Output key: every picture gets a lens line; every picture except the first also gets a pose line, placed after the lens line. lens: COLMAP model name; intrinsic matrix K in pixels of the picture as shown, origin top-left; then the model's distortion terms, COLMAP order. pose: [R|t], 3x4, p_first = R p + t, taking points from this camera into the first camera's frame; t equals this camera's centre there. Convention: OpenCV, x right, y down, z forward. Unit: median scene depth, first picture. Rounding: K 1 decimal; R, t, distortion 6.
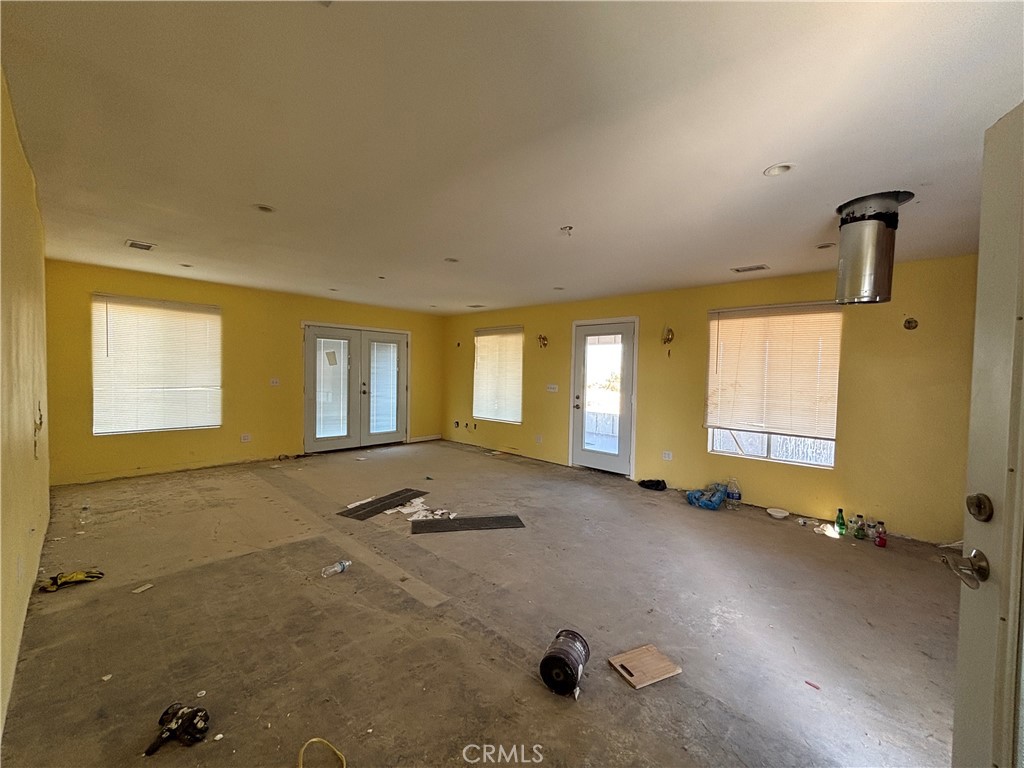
lens RADIAL K [[413.9, 0, 512.0], [0, 413.9, 383.0], [0, 0, 1]] dist [0.002405, -0.000573]
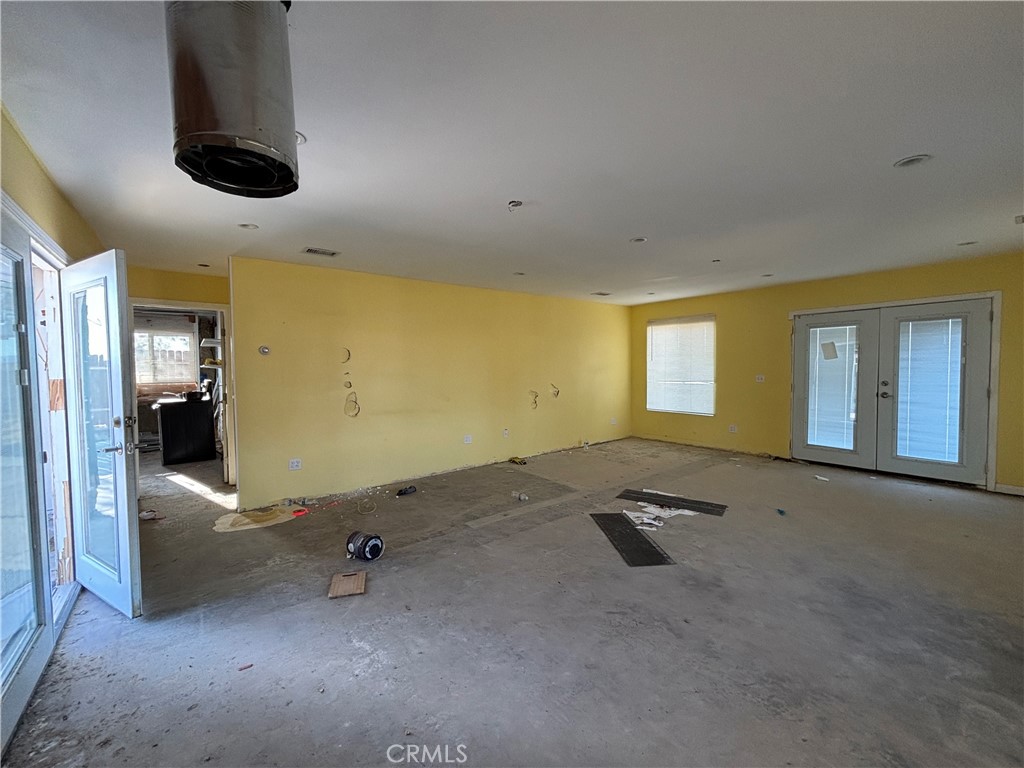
lens RADIAL K [[413.9, 0, 512.3], [0, 413.9, 382.9], [0, 0, 1]] dist [0.002405, -0.000573]
pose [[-0.138892, 0.019374, -0.990118, 0.735295], [-0.020781, 0.999531, 0.022473, -0.002067], [0.990089, 0.023697, -0.138424, 0.800778]]
